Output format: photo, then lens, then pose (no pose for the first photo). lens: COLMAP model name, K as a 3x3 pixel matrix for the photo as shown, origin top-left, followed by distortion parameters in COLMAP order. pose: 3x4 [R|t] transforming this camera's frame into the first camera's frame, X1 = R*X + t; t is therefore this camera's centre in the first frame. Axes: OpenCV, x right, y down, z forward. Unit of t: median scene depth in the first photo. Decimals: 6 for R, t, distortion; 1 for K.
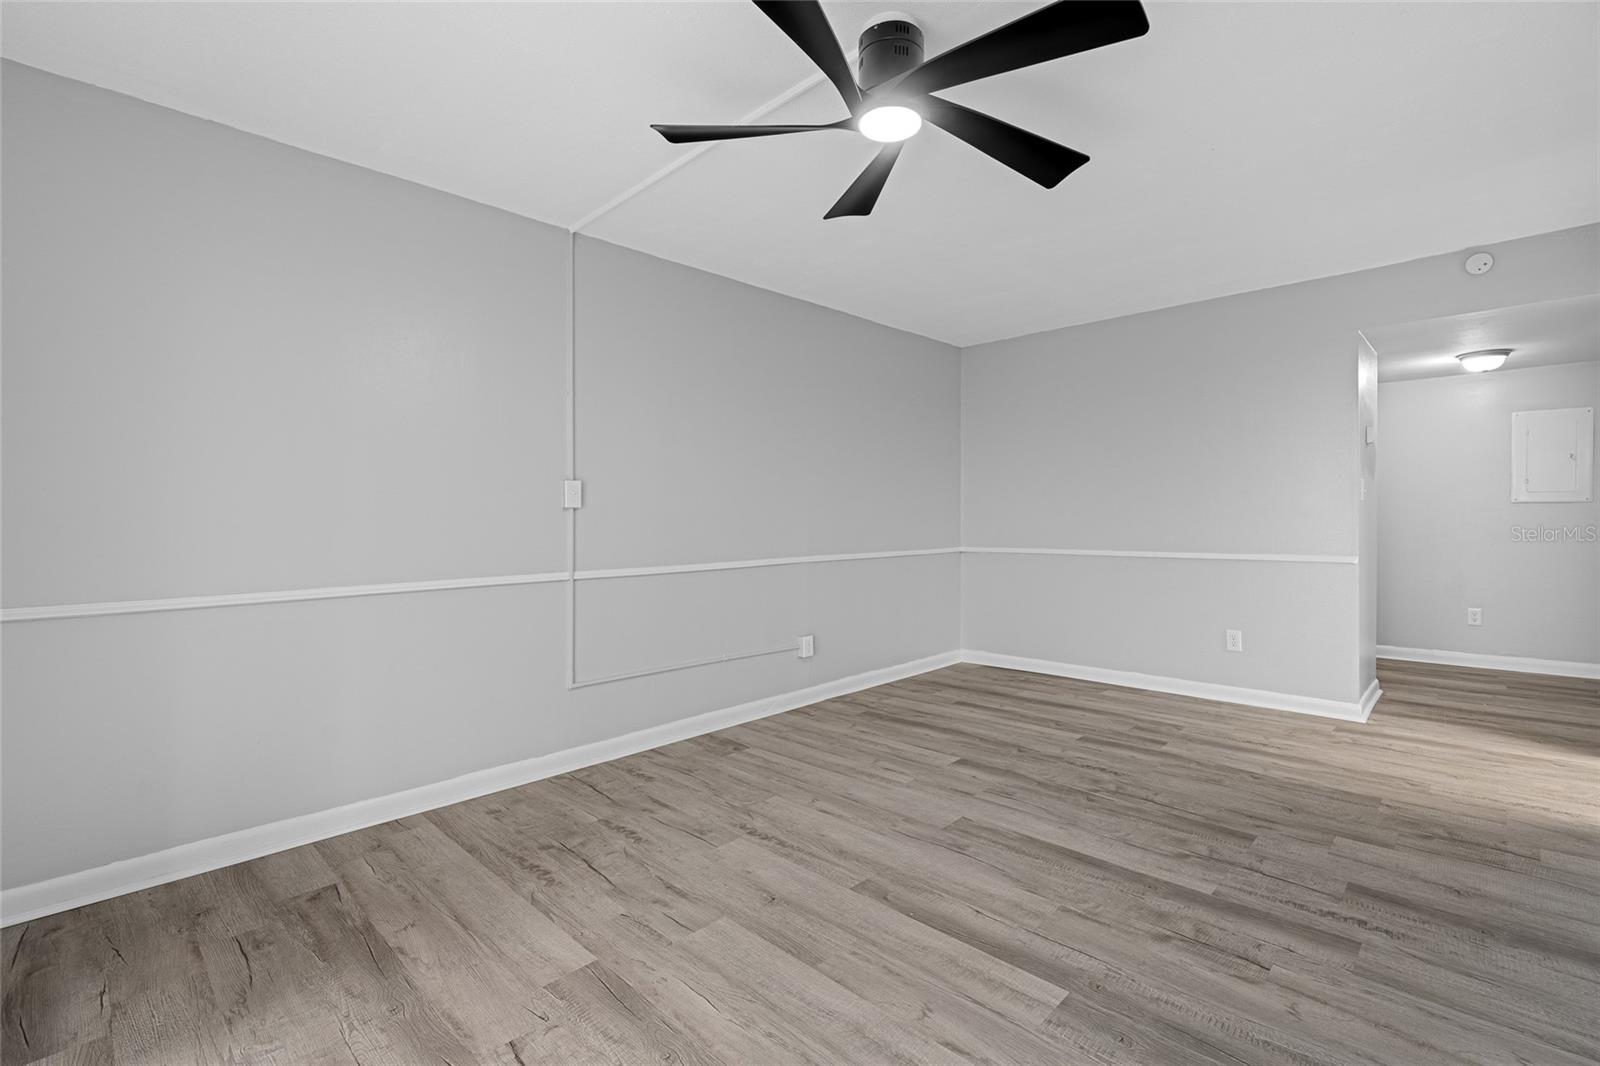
lens RADIAL K [[724.0, 0, 808.1], [0, 724.0, 534.0], [0, 0, 1]] dist [-0.004582, 0.001522]
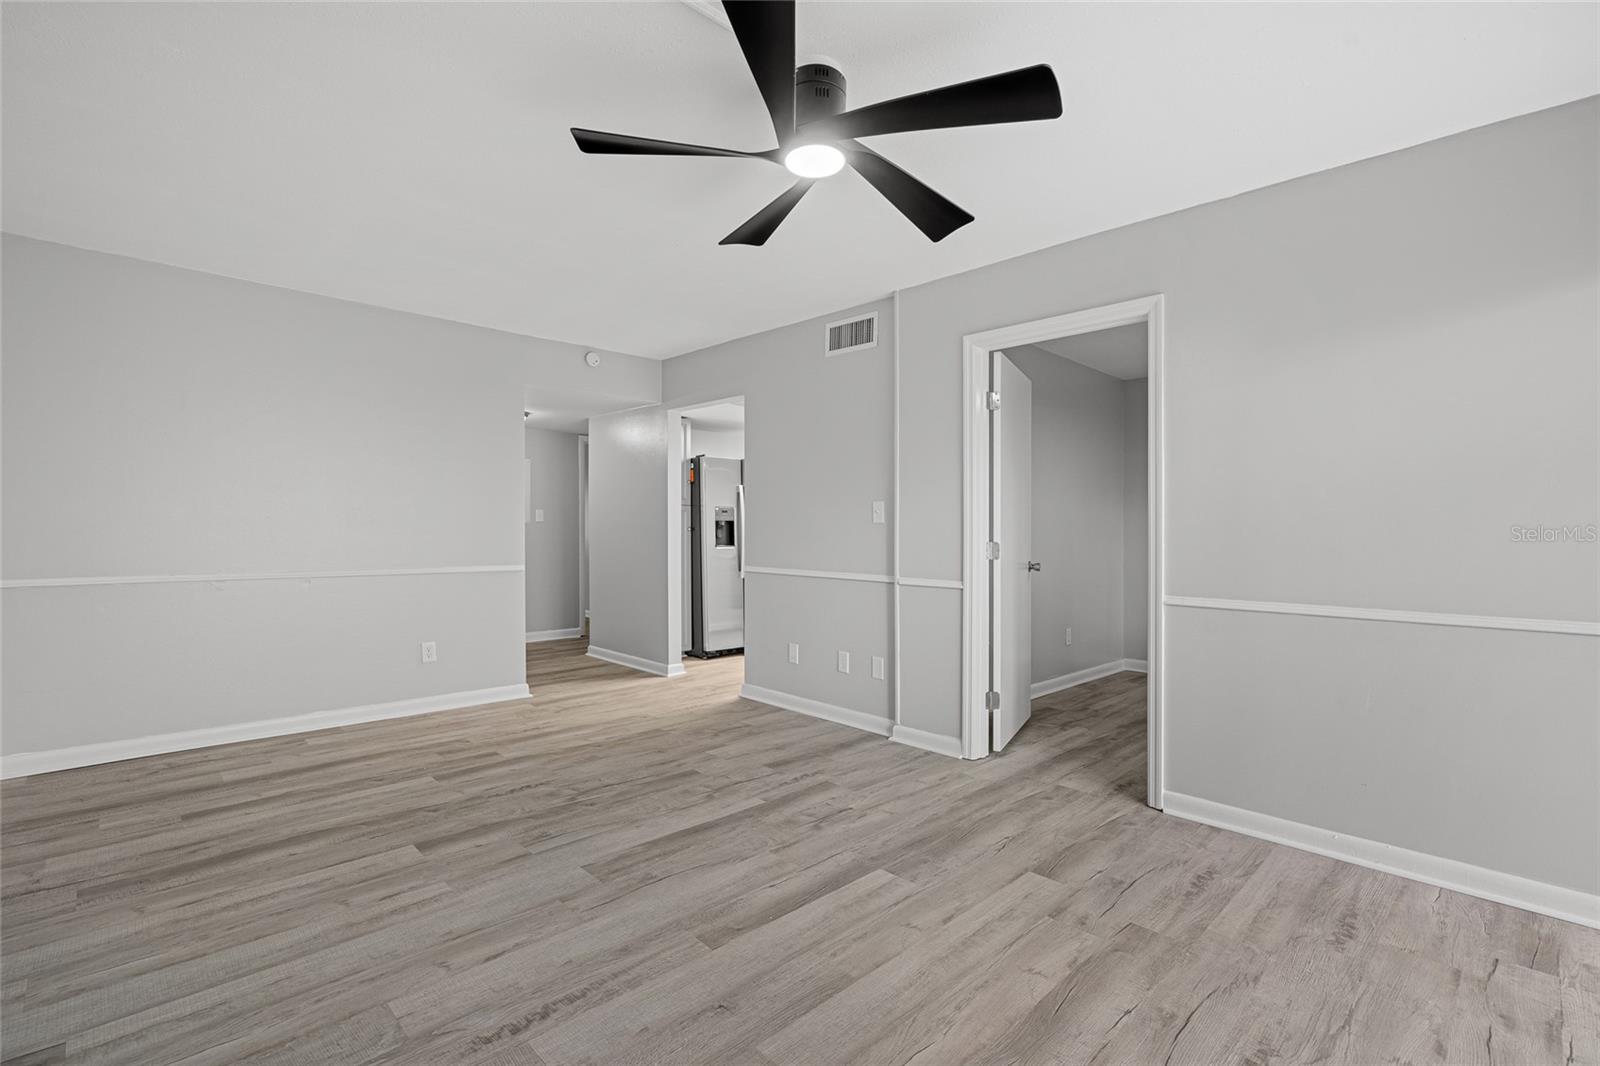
lens RADIAL K [[724.0, 0, 805.2], [0, 724.0, 533.7], [0, 0, 1]] dist [-0.004582, 0.001522]
pose [[0.025376, 0.006101, 0.999659, -0.691256], [0.014510, 0.999874, -0.006471, -0.008898], [-0.999573, 0.014670, 0.025284, 0.717996]]
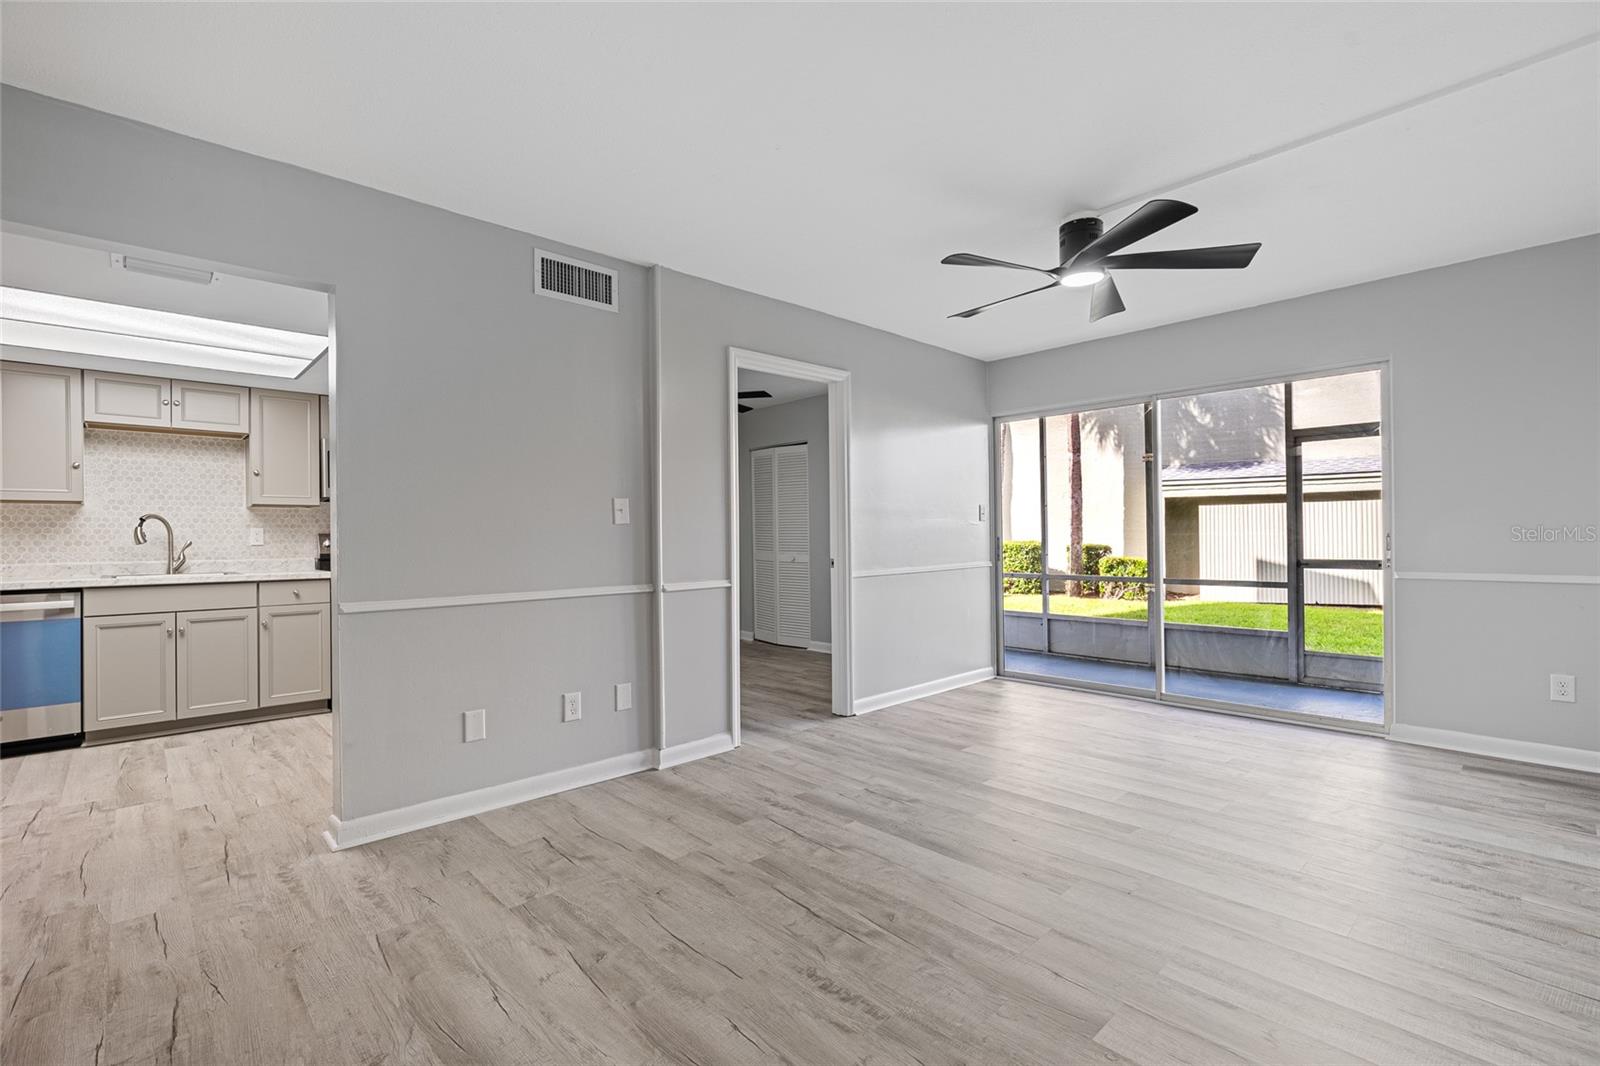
lens RADIAL K [[724.0, 0, 805.0], [0, 724.0, 525.0], [0, 0, 1]] dist [-0.004582, 0.001522]
pose [[-0.999031, 0.021250, 0.038535, 0.477394], [0.021761, 0.999680, 0.012887, -0.047176], [-0.038249, 0.013713, -0.999174, 1.883398]]
